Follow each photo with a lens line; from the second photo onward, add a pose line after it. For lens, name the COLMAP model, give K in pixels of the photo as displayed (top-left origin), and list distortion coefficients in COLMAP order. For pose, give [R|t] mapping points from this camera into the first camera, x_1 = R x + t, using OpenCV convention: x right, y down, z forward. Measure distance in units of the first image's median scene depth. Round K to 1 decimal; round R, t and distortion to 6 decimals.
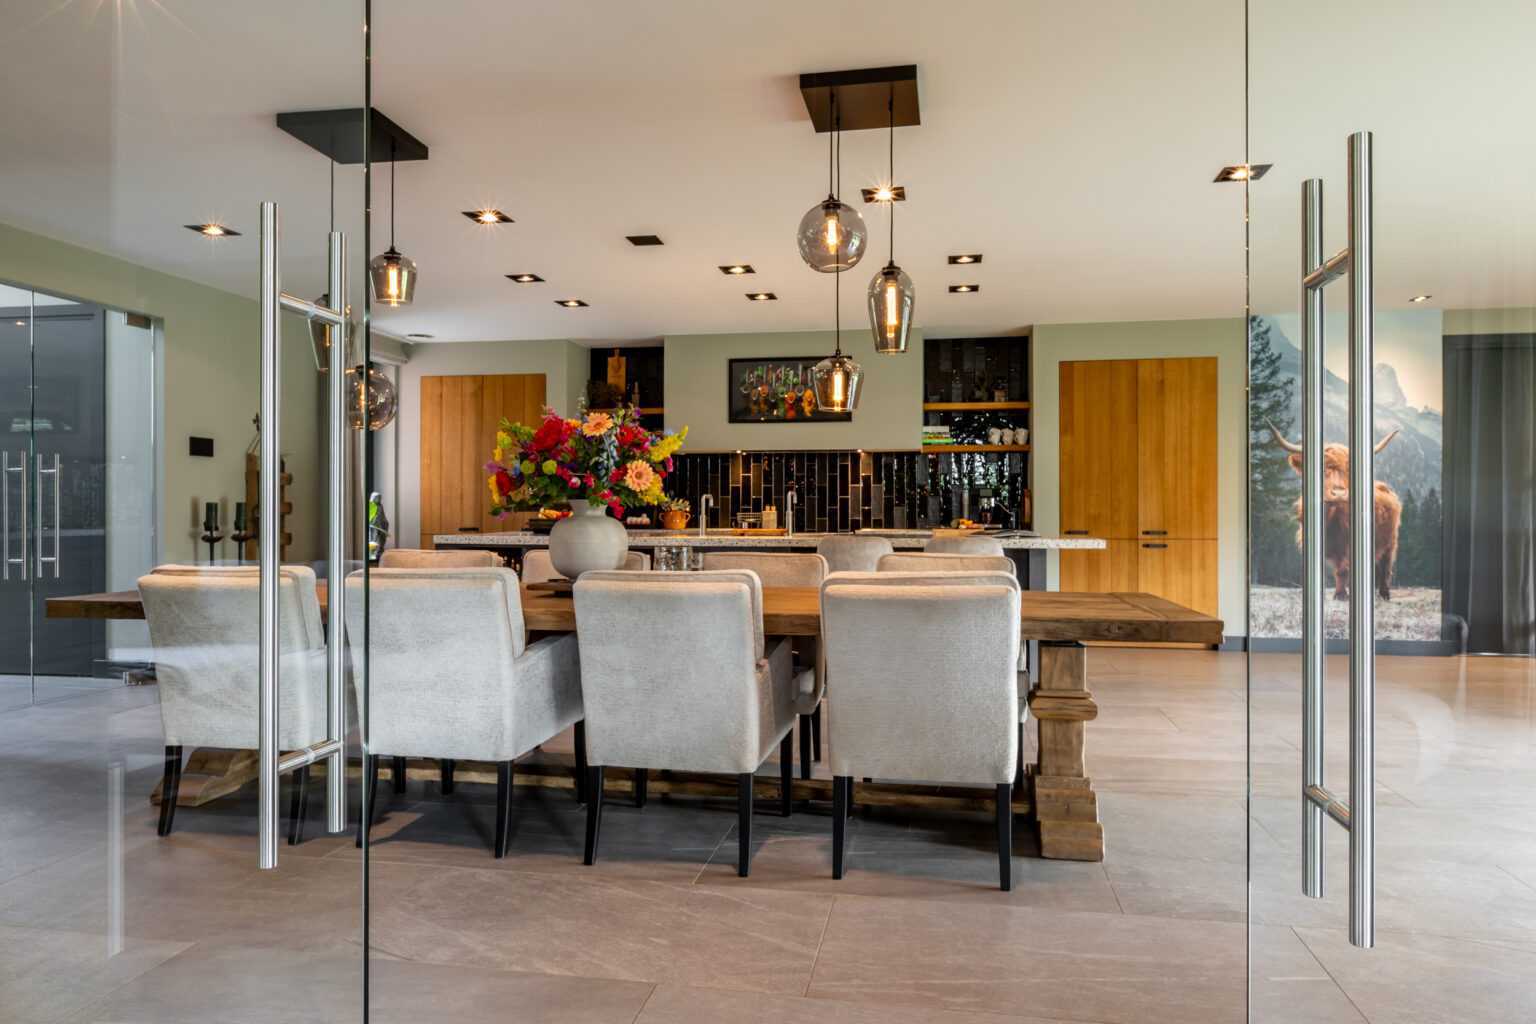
lens RADIAL K [[977.8, 0, 769.8], [0, 977.8, 512.1], [0, 0, 1]] dist [-0.002413, -0.000861]
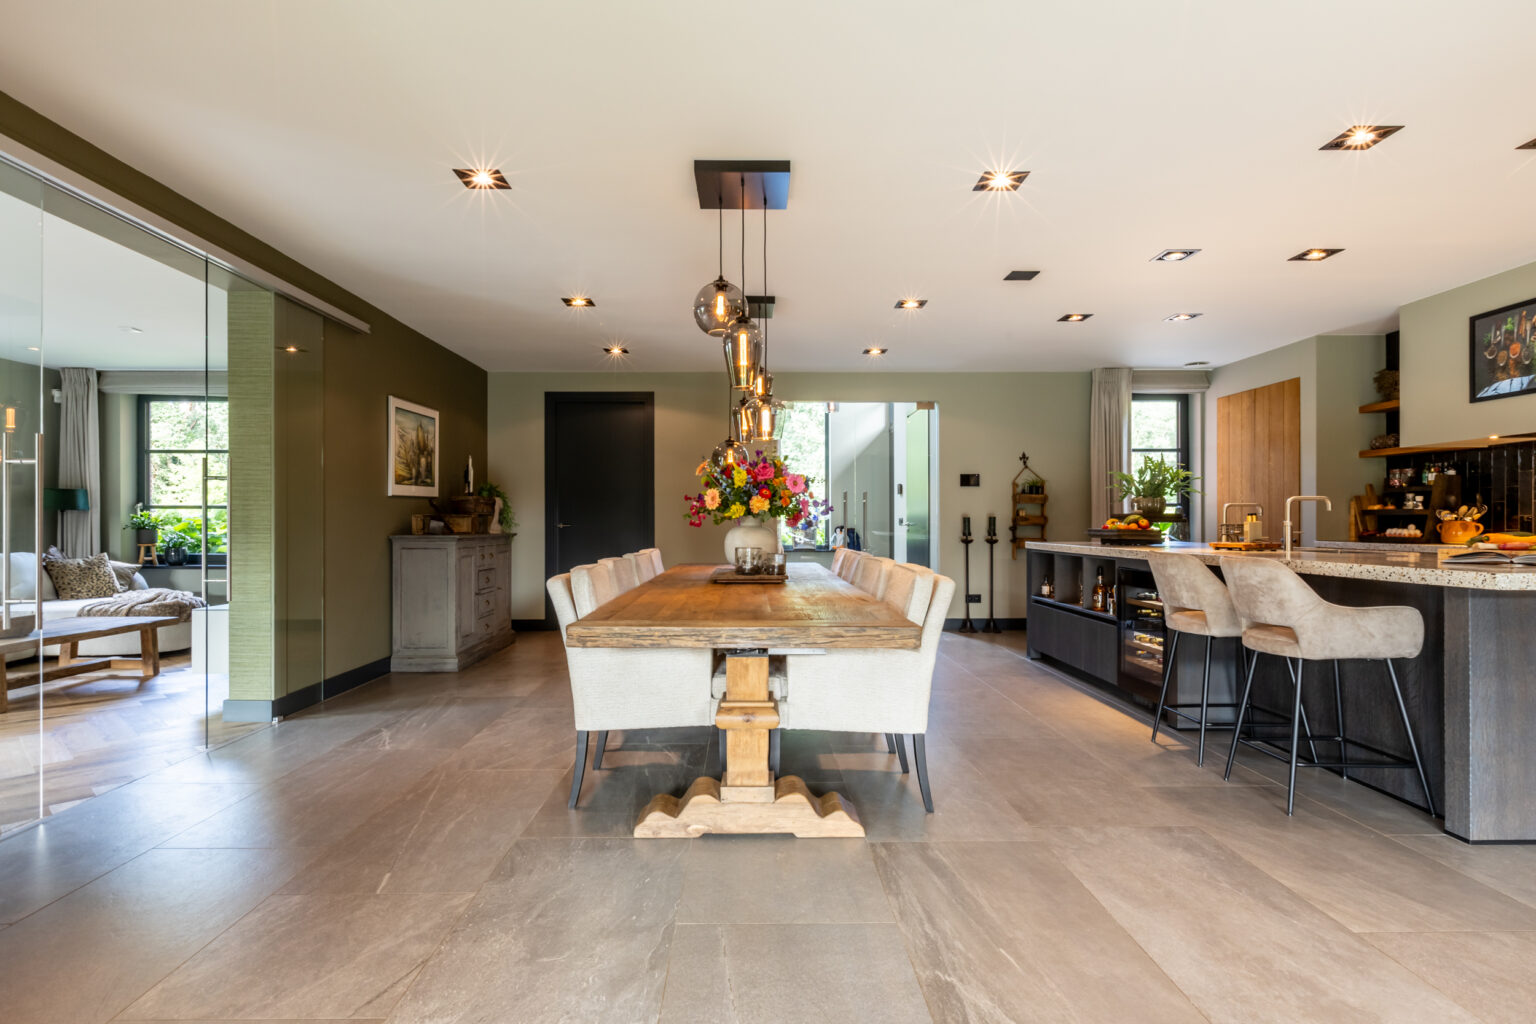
lens RADIAL K [[820.9, 0, 766.6], [0, 820.9, 517.9], [0, 0, 1]] dist [0.000706, -0.000187]
pose [[0.189470, -0.006915, -0.981862, 0.473584], [0.001379, 0.999976, -0.006777, 0.000037], [0.981885, -0.000070, 0.189475, 0.357083]]
